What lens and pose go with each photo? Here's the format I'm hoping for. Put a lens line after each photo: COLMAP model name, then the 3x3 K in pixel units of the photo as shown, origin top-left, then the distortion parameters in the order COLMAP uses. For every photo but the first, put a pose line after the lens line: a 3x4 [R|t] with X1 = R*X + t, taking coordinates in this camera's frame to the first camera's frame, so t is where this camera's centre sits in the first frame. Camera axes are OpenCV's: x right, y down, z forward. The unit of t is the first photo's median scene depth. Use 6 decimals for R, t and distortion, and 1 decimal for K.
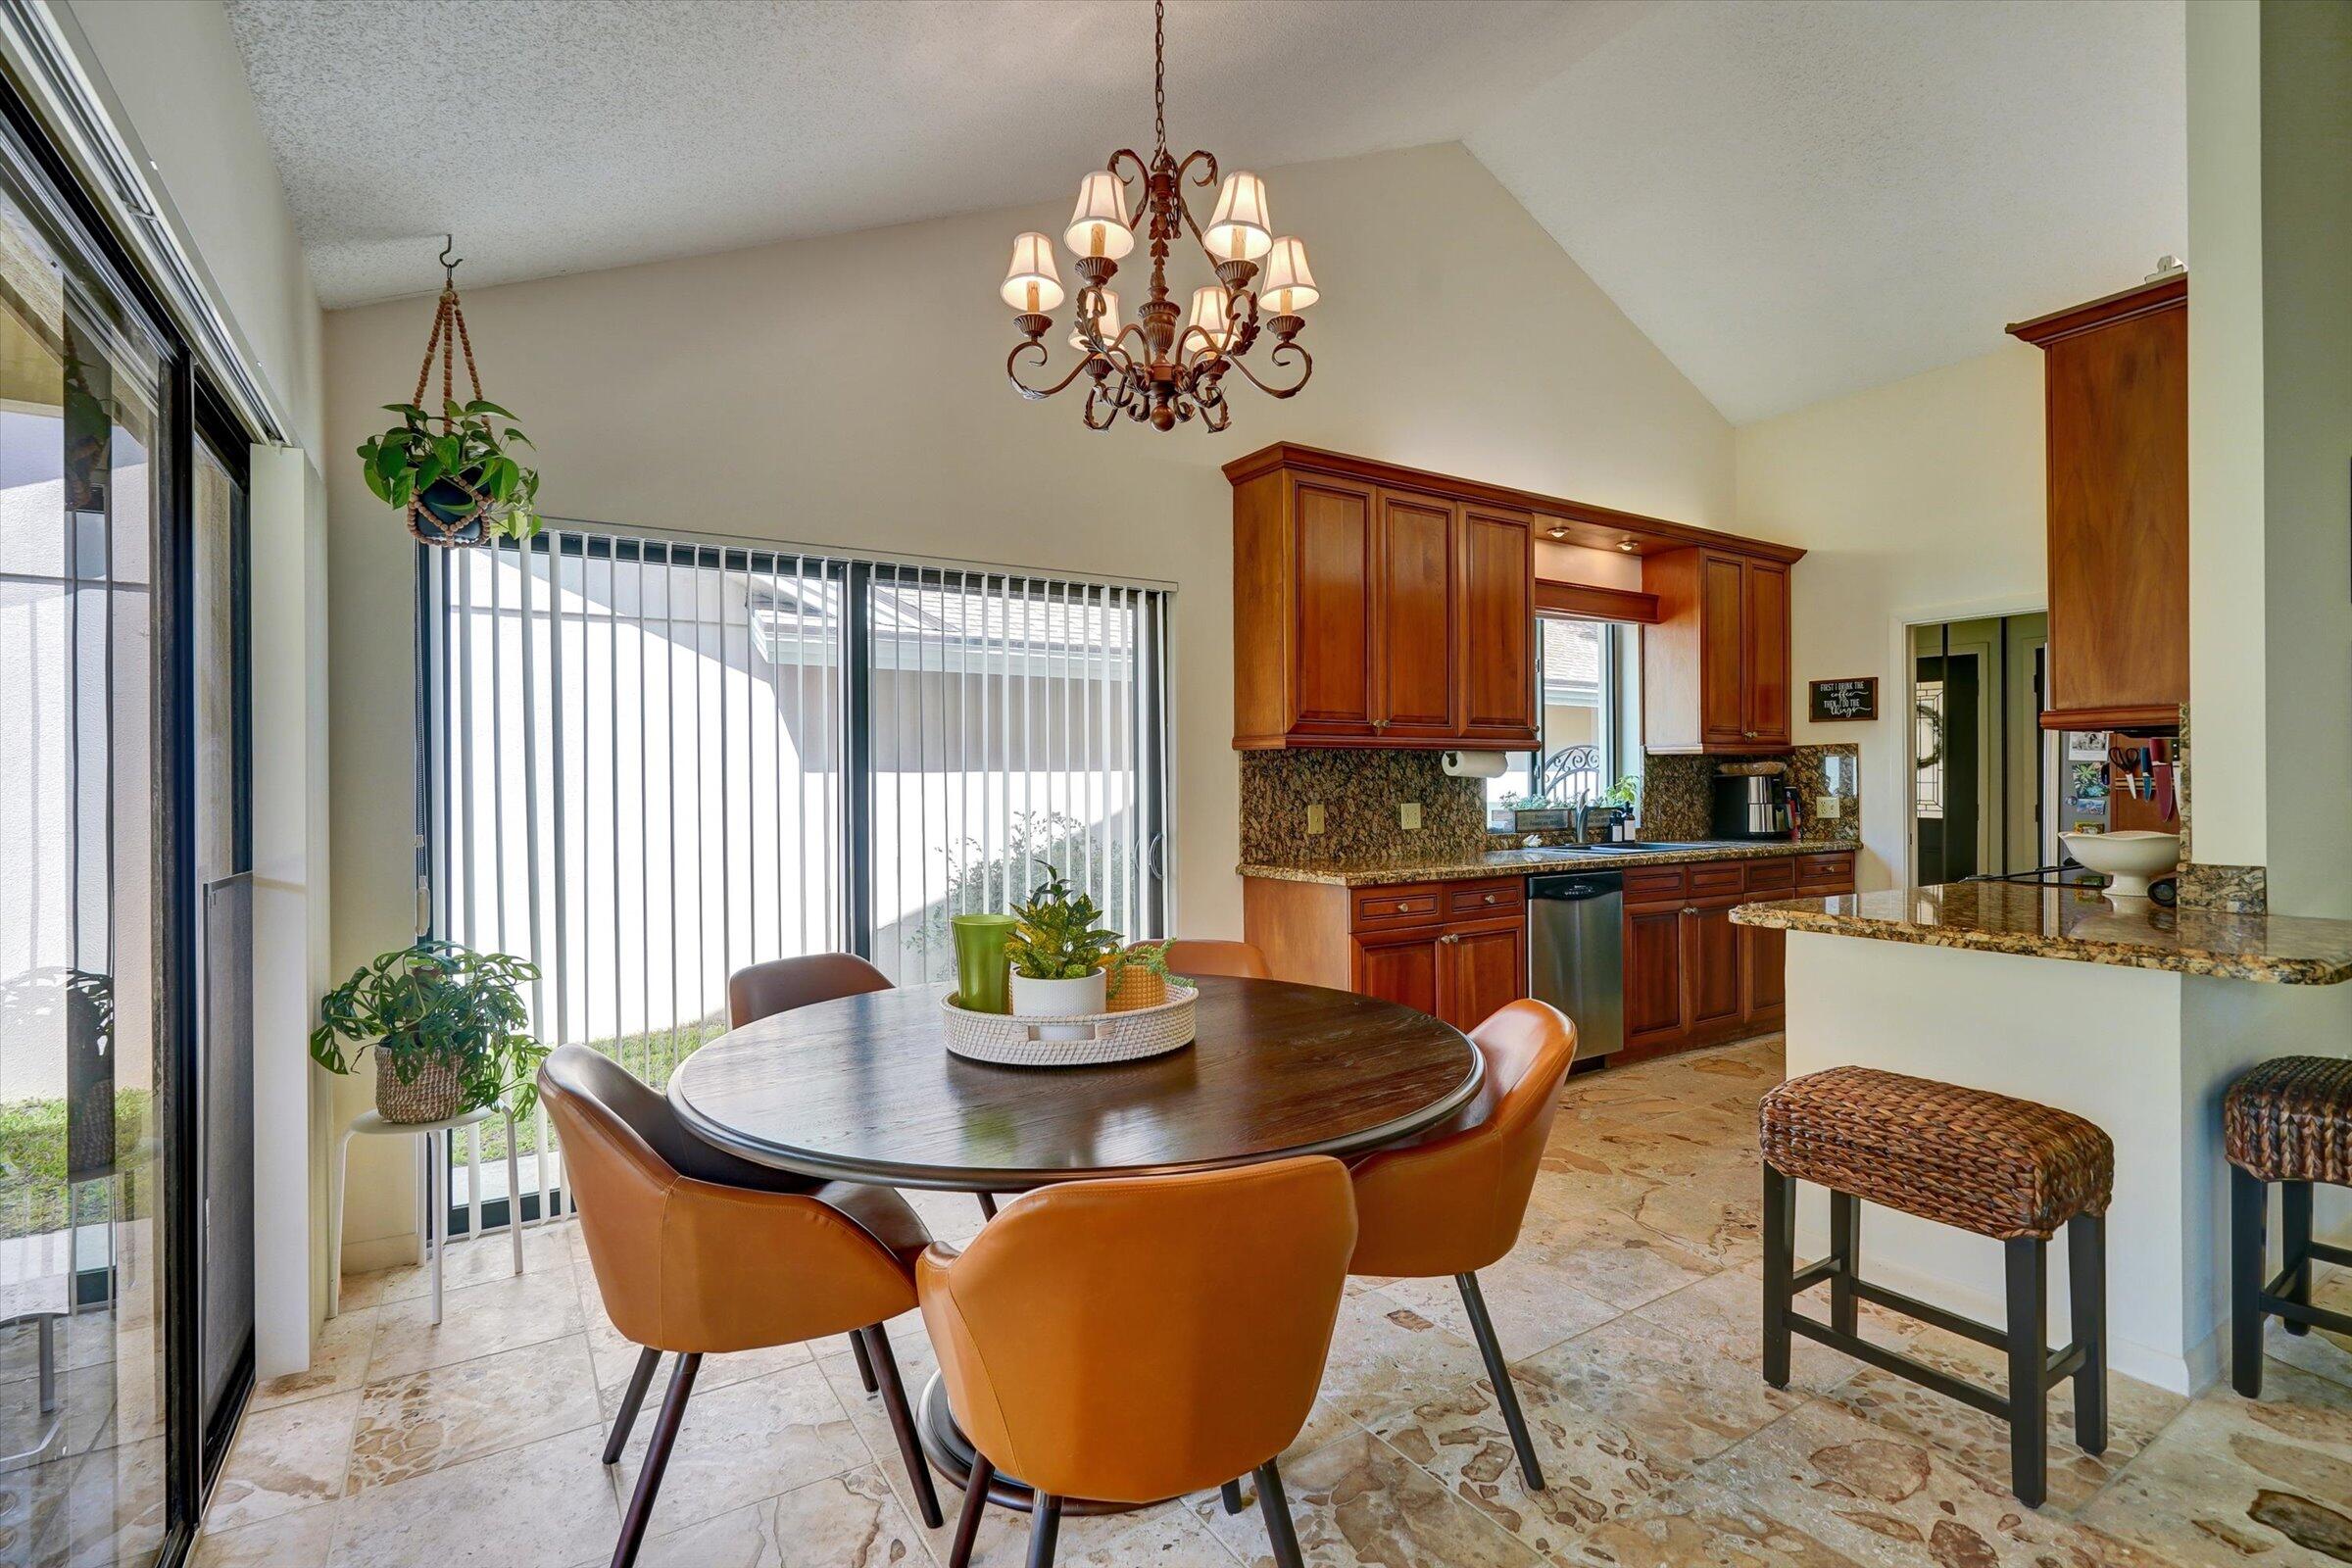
lens RADIAL K [[1094.0, 0, 1150.3], [0, 1094.0, 784.2], [0, 0, 1]] dist [-0.003128, 0.000550]
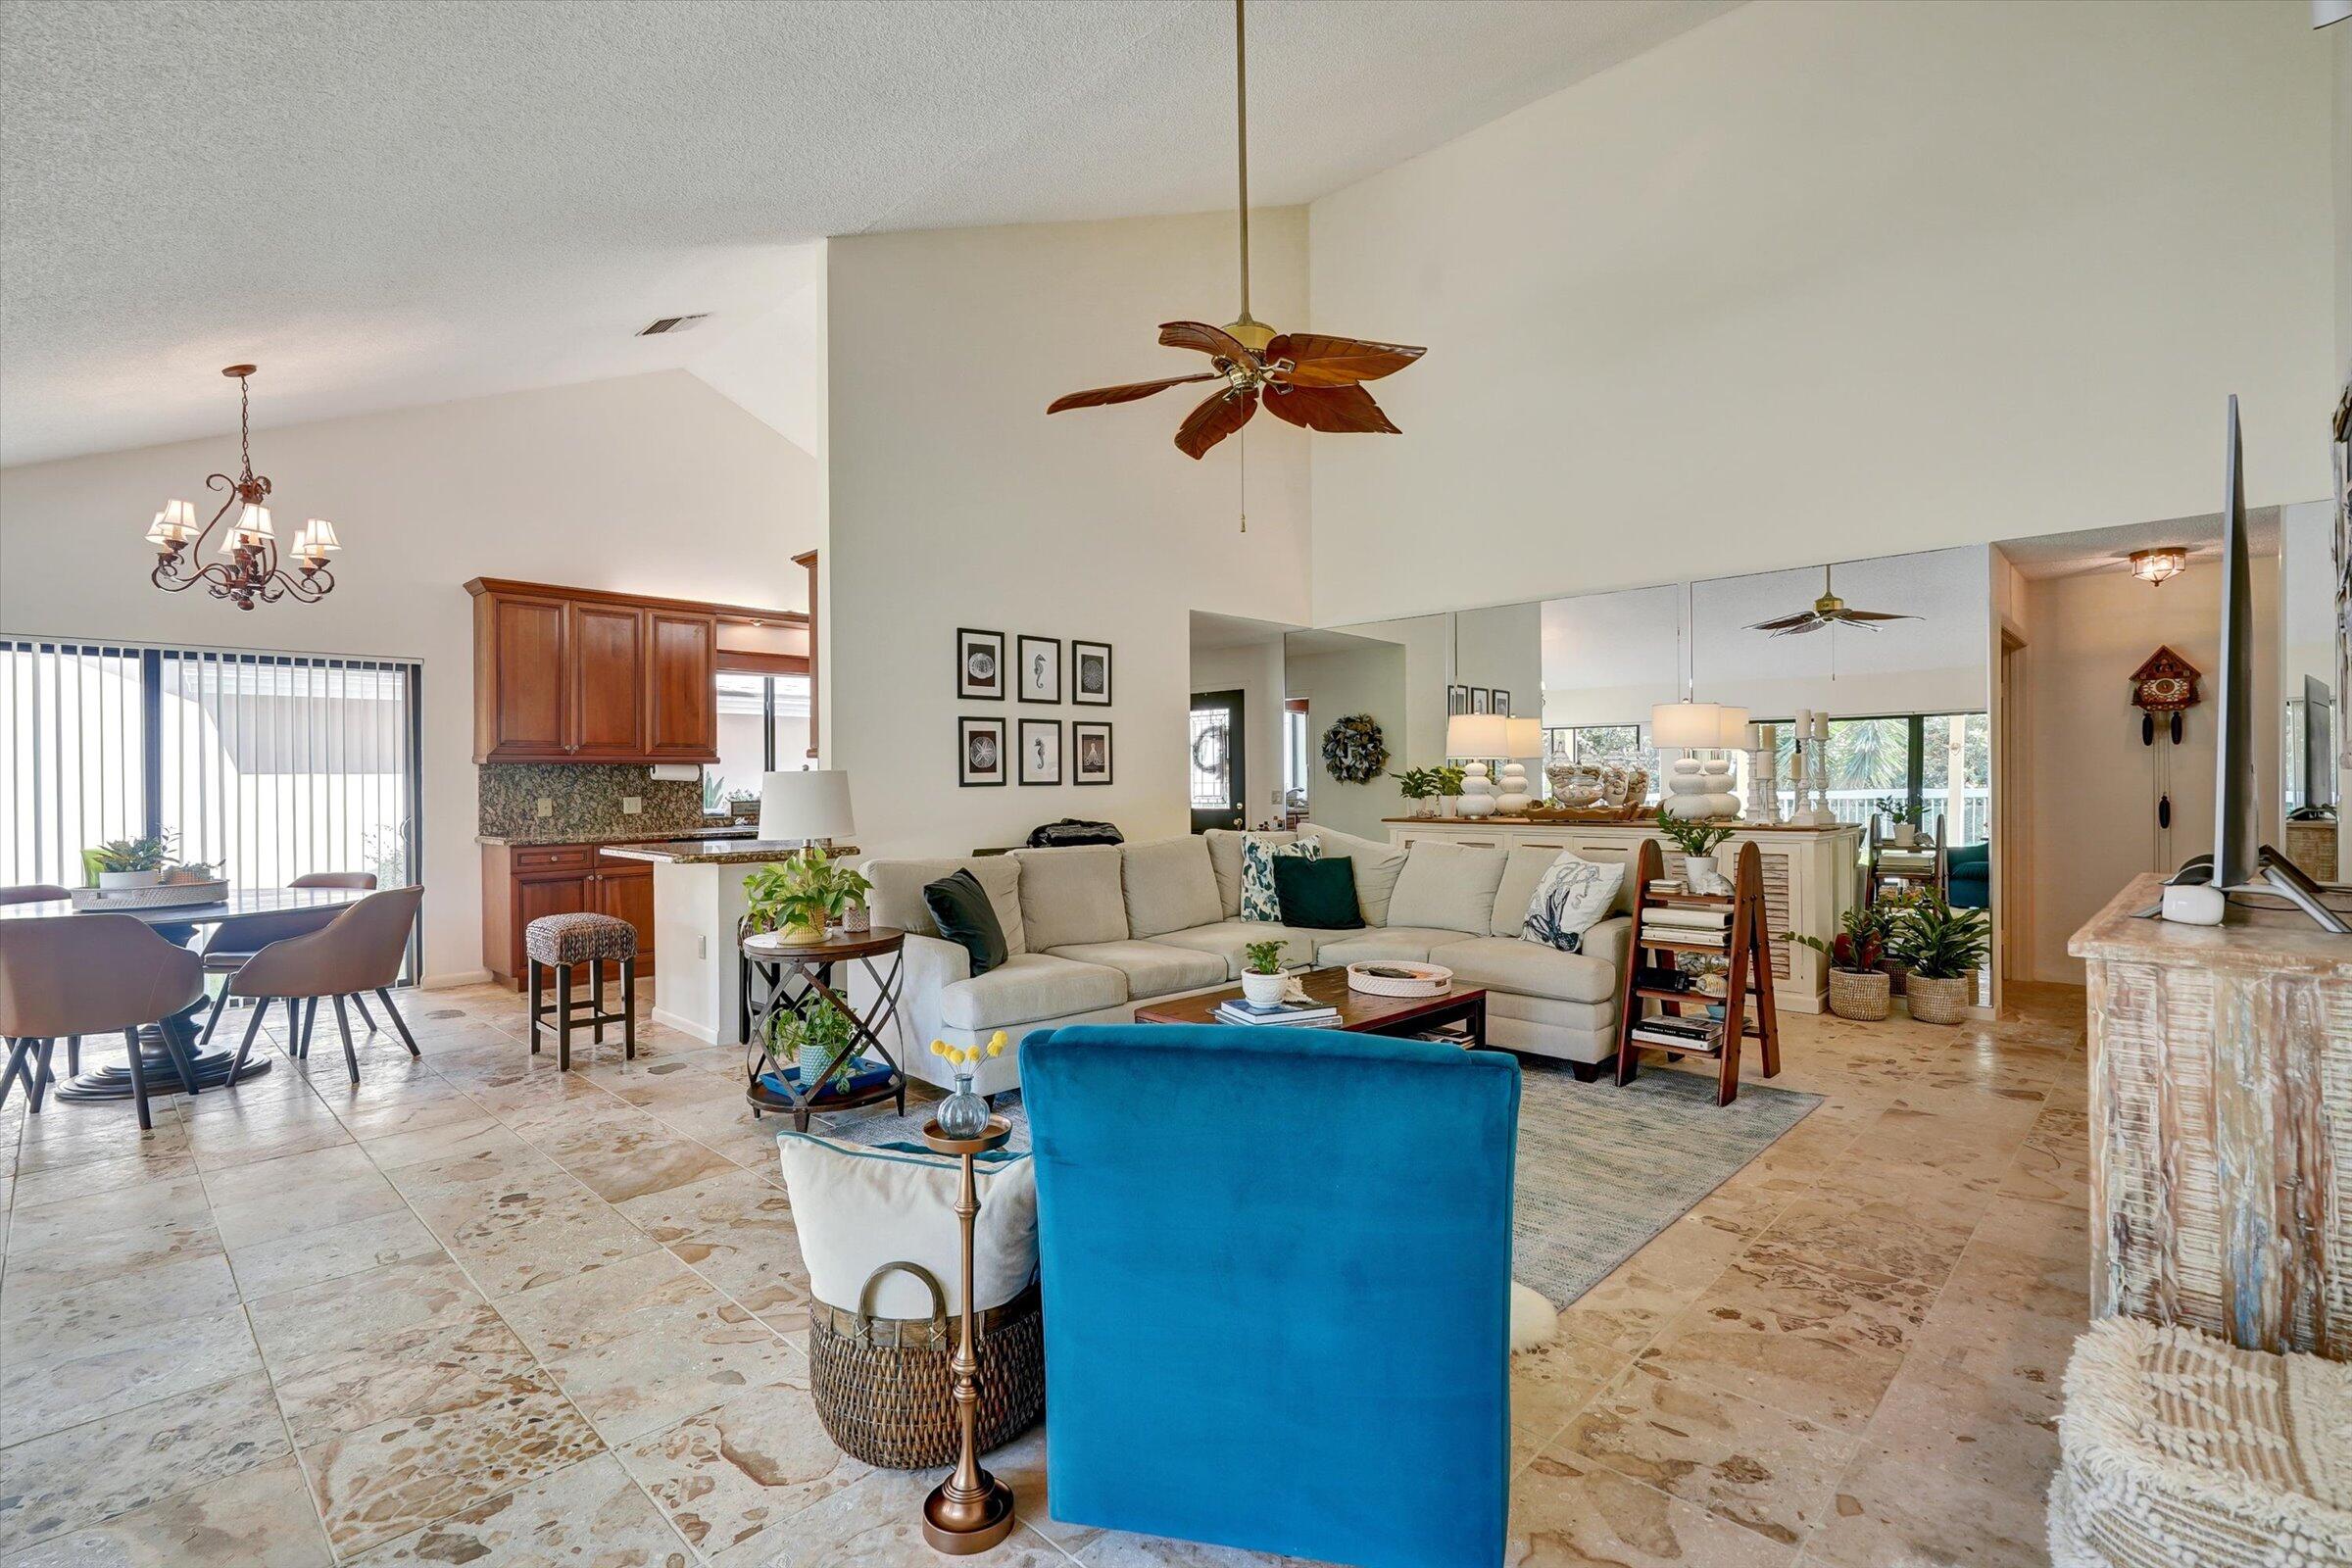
lens RADIAL K [[1073.6, 0, 1164.9], [0, 1073.6, 780.1], [0, 0, 1]] dist [-0.002593, 0.000414]
pose [[0.967186, -0.002912, 0.254052, 0.652993], [0.003755, 0.999989, -0.002834, 0.000614], [-0.254041, 0.003695, 0.967186, -0.765684]]
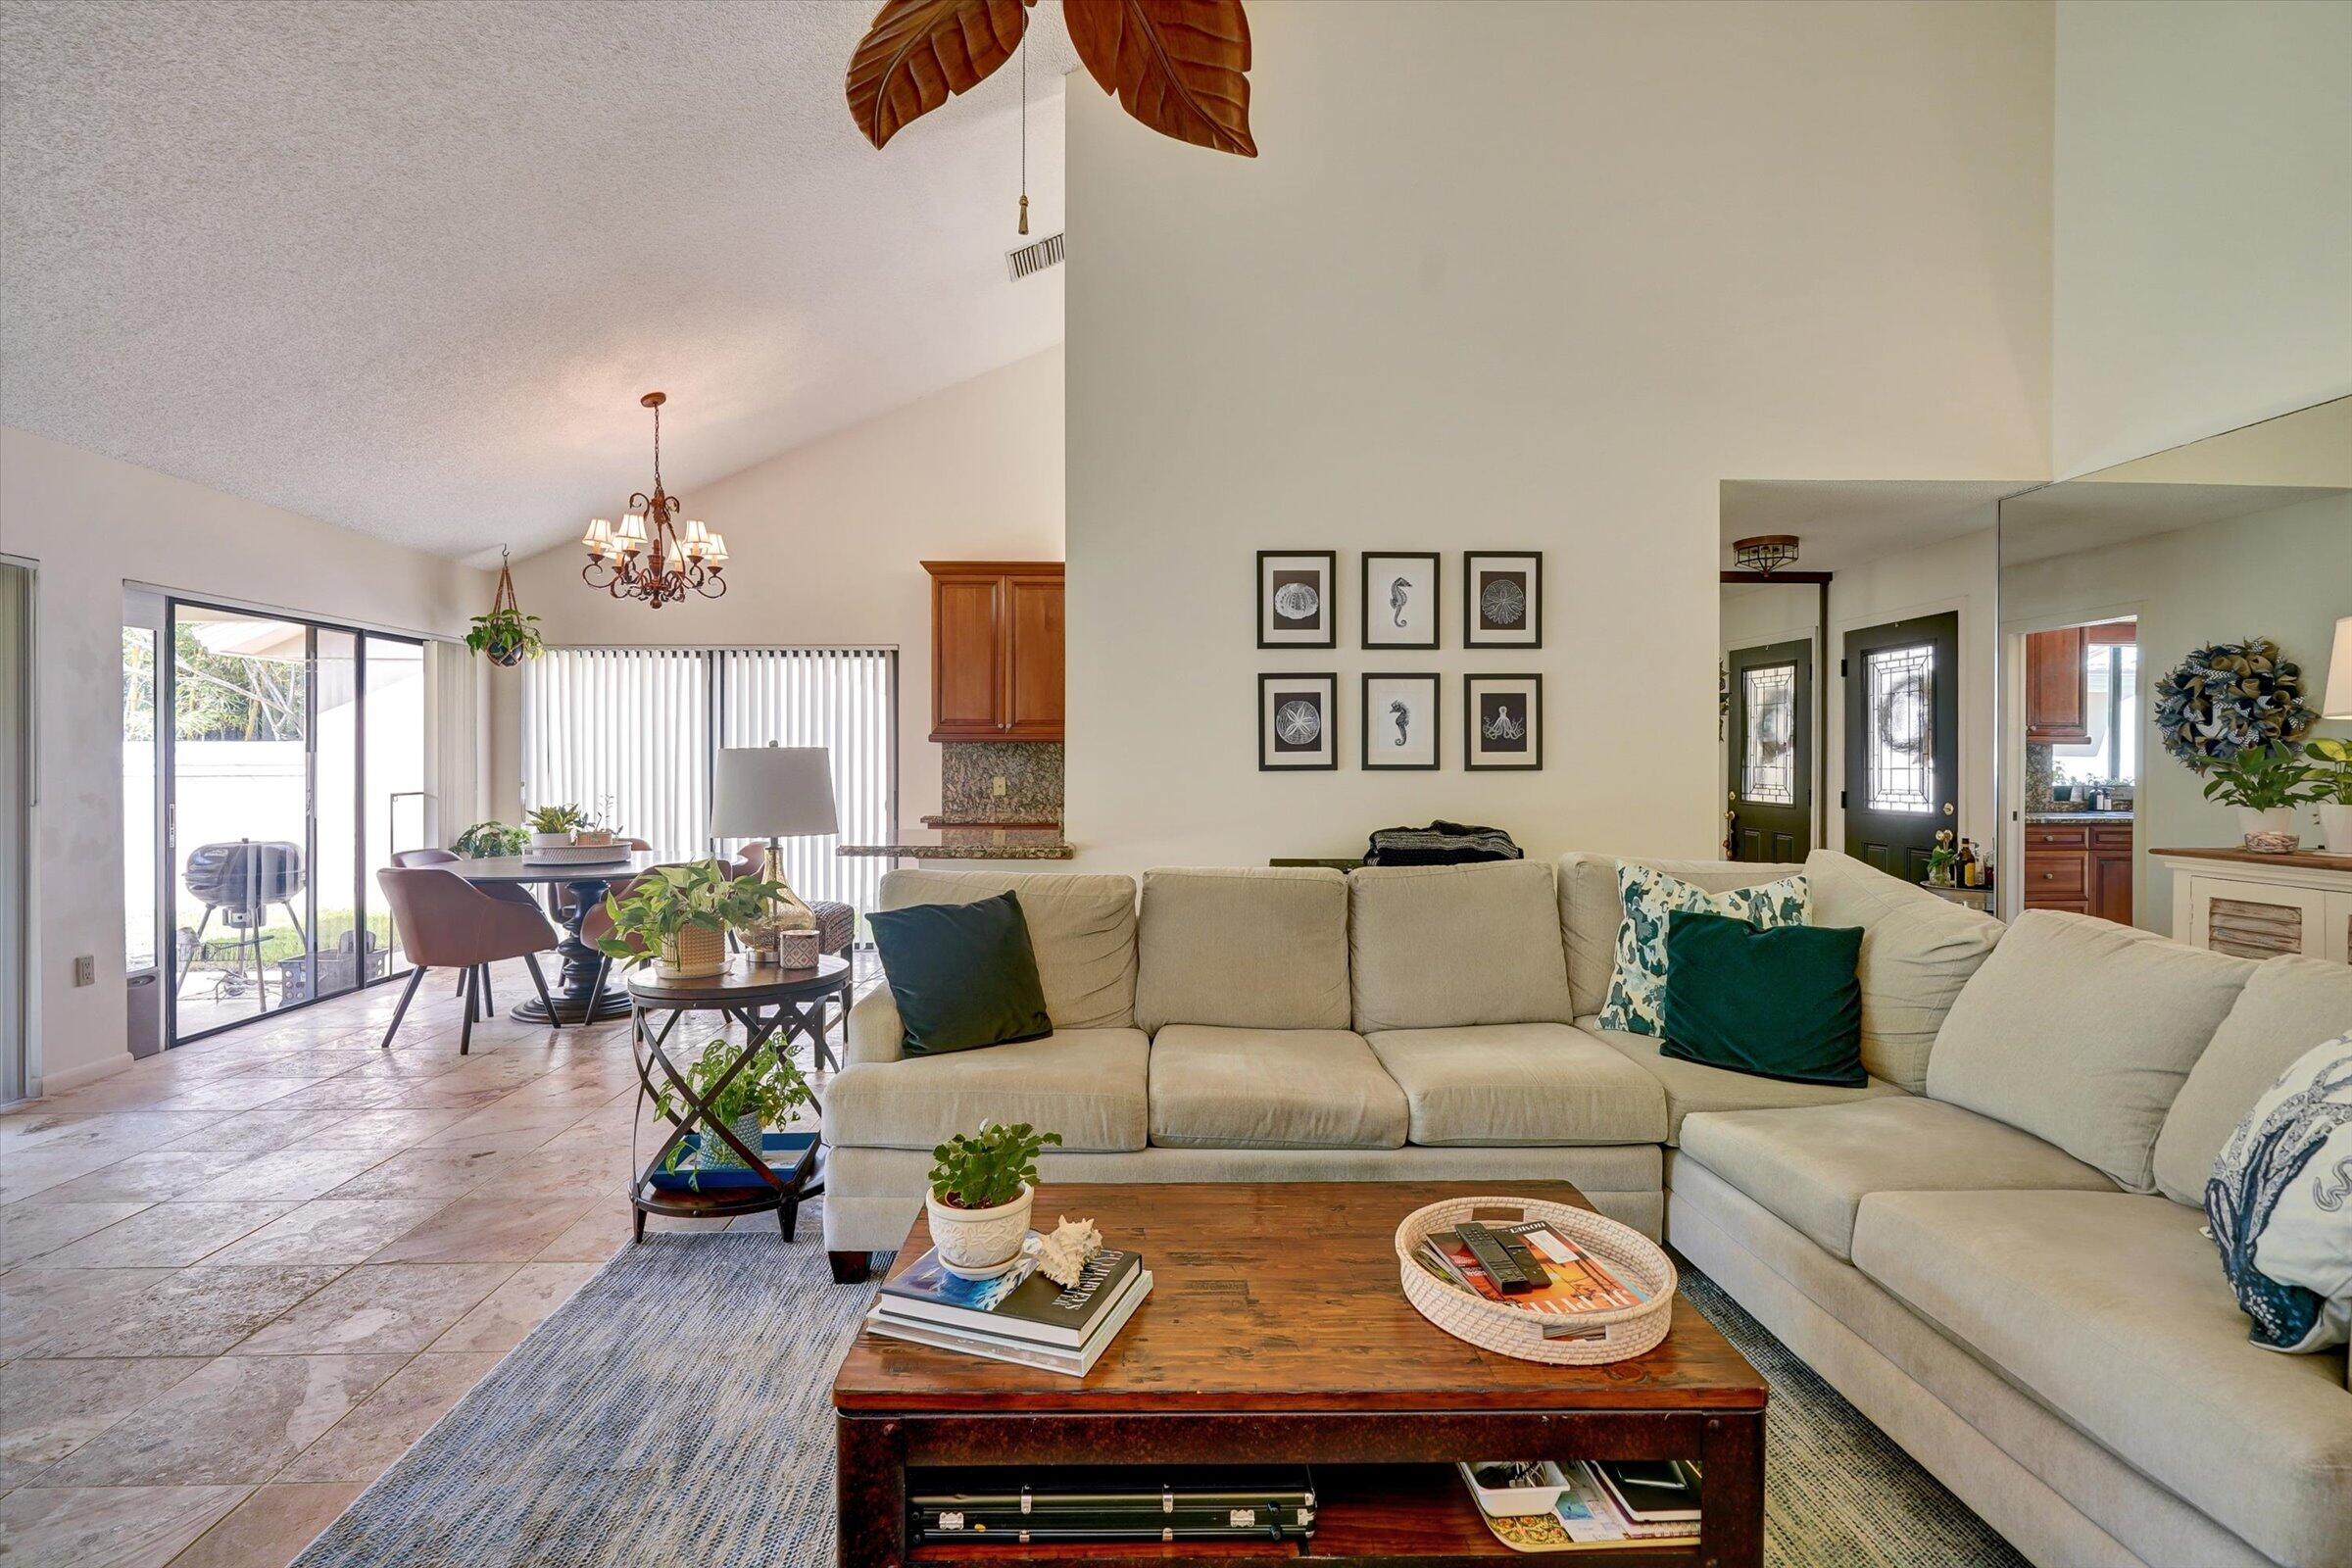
lens RADIAL K [[1094.1, 0, 1165.2], [0, 1094.1, 763.2], [0, 0, 1]] dist [-0.005469, 0.000394]
pose [[0.875391, 0.005187, -0.483387, 1.176588], [-0.005332, 0.999985, 0.001075, -0.003546], [0.483385, 0.001637, 0.875406, -0.285348]]
